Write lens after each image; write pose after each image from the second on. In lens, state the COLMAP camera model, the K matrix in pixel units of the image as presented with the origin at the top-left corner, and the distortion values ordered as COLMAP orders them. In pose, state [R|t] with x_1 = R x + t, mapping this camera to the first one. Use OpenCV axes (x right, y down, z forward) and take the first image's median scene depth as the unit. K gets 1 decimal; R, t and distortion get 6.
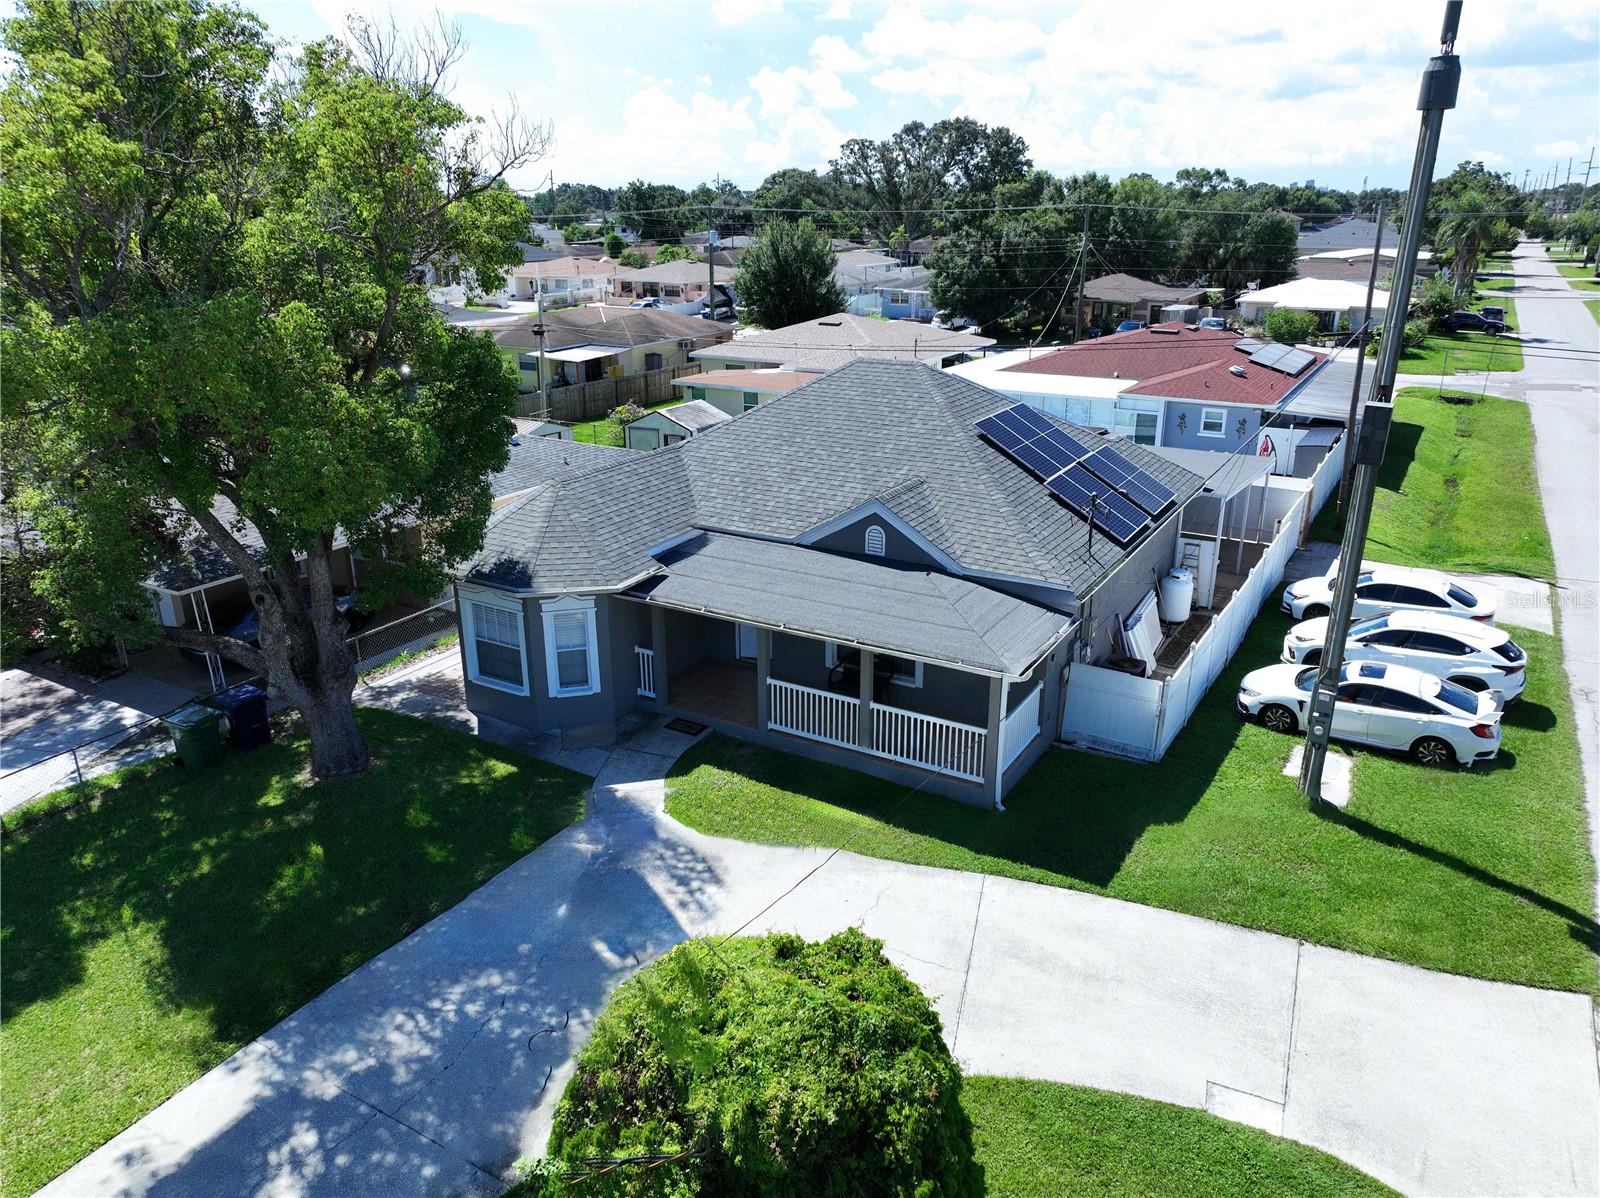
lens RADIAL K [[1126.5, 0, 800.0], [0, 1126.5, 599.0], [0, 0, 1]] dist [0.004180, 0.008885]
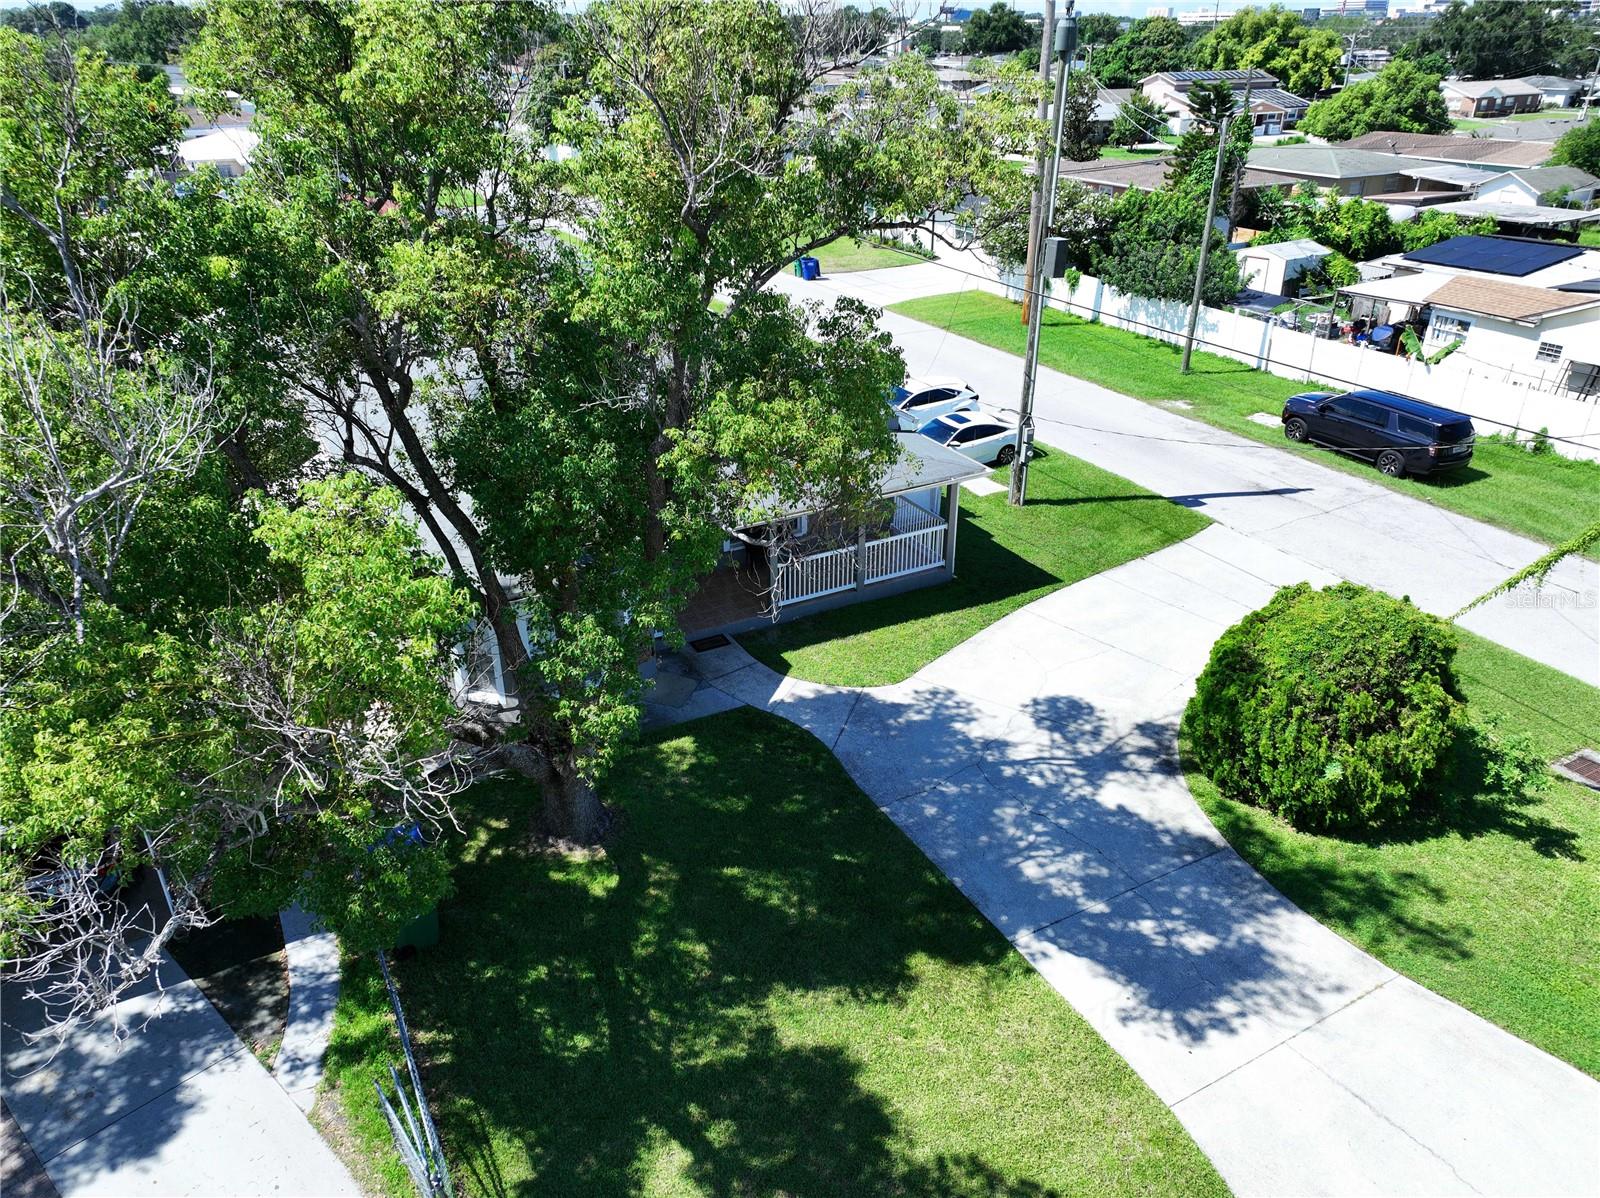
lens RADIAL K [[1126.5, 0, 800.0], [0, 1126.5, 599.0], [0, 0, 1]] dist [0.004180, 0.008885]
pose [[0.507133, -0.389689, 0.768738, -0.895073], [0.283679, 0.917717, 0.278068, -0.204019], [-0.813844, 0.077057, 0.575951, 0.330990]]
